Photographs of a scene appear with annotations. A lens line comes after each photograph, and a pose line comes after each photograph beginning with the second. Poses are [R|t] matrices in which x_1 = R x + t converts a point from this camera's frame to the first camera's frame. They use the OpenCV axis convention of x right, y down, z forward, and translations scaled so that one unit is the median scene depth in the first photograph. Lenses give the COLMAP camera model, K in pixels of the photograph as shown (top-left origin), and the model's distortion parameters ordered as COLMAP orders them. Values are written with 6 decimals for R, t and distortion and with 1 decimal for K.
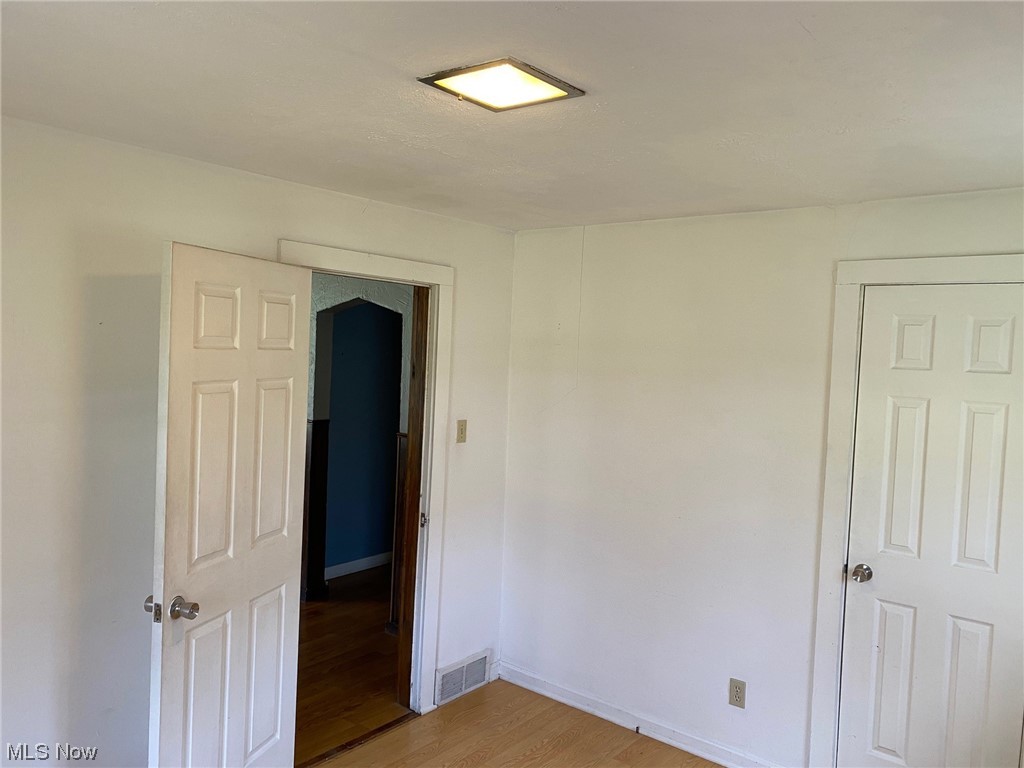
lens RADIAL K [[777.1, 0, 510.1], [0, 777.1, 380.1], [0, 0, 1]] dist [0.077065, -0.102753]
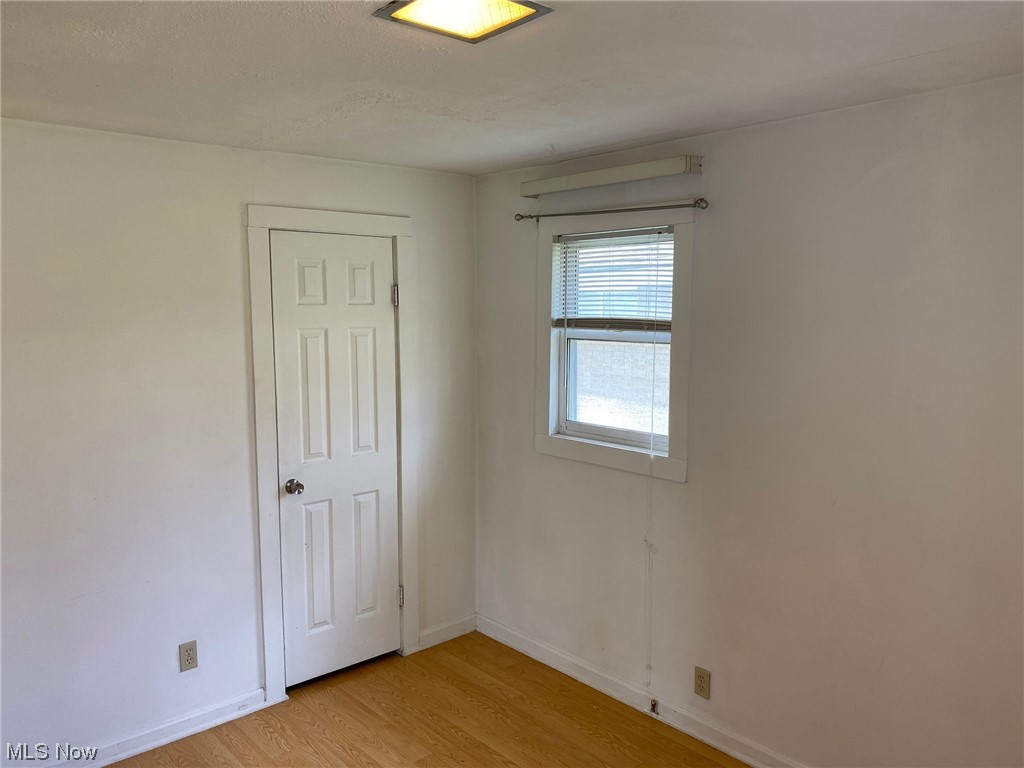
lens RADIAL K [[777.1, 0, 510.1], [0, 777.1, 380.1], [0, 0, 1]] dist [0.077065, -0.102753]
pose [[0.168401, -0.143968, 0.975148, -0.588790], [0.052764, 0.989175, 0.136927, -0.045925], [-0.984305, 0.028394, 0.174174, 0.499506]]
